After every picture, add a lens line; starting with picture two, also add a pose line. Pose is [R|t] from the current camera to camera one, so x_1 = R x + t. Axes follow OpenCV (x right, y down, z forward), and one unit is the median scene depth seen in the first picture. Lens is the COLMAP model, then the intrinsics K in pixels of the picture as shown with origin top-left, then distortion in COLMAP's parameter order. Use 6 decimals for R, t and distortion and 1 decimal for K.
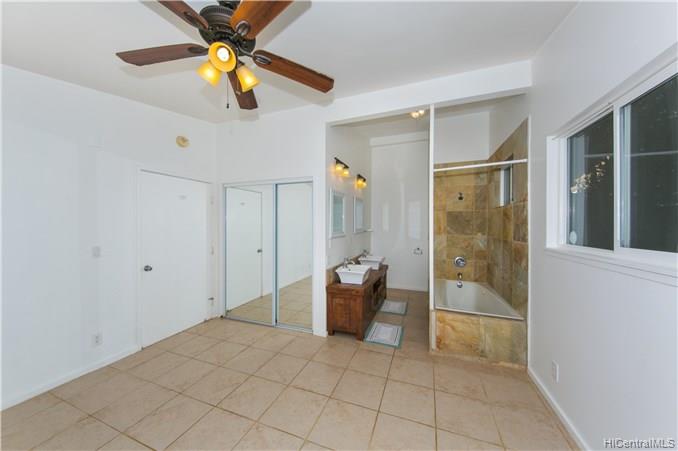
lens RADIAL K [[226.8, 0, 339.0], [0, 226.8, 225.5], [0, 0, 1]] dist [0.000321, 0.000014]
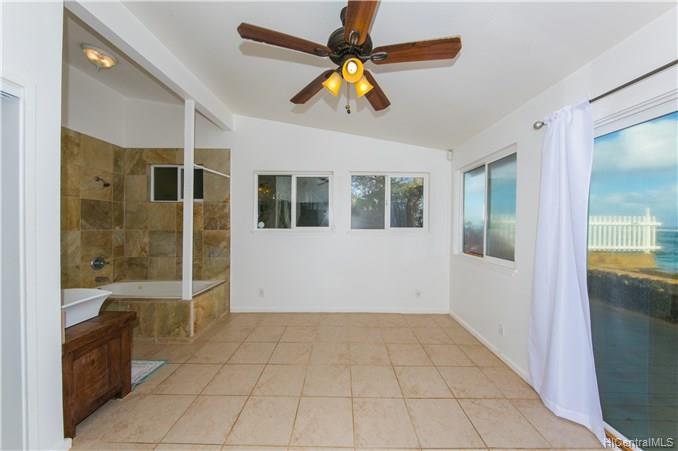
lens RADIAL K [[226.8, 0, 339.0], [0, 226.8, 225.5], [0, 0, 1]] dist [0.000321, 0.000014]
pose [[-0.334668, -0.014964, 0.942217, -0.523099], [-0.004441, 0.999888, 0.014302, 0.011784], [-0.942325, 0.000602, -0.334697, 0.477098]]
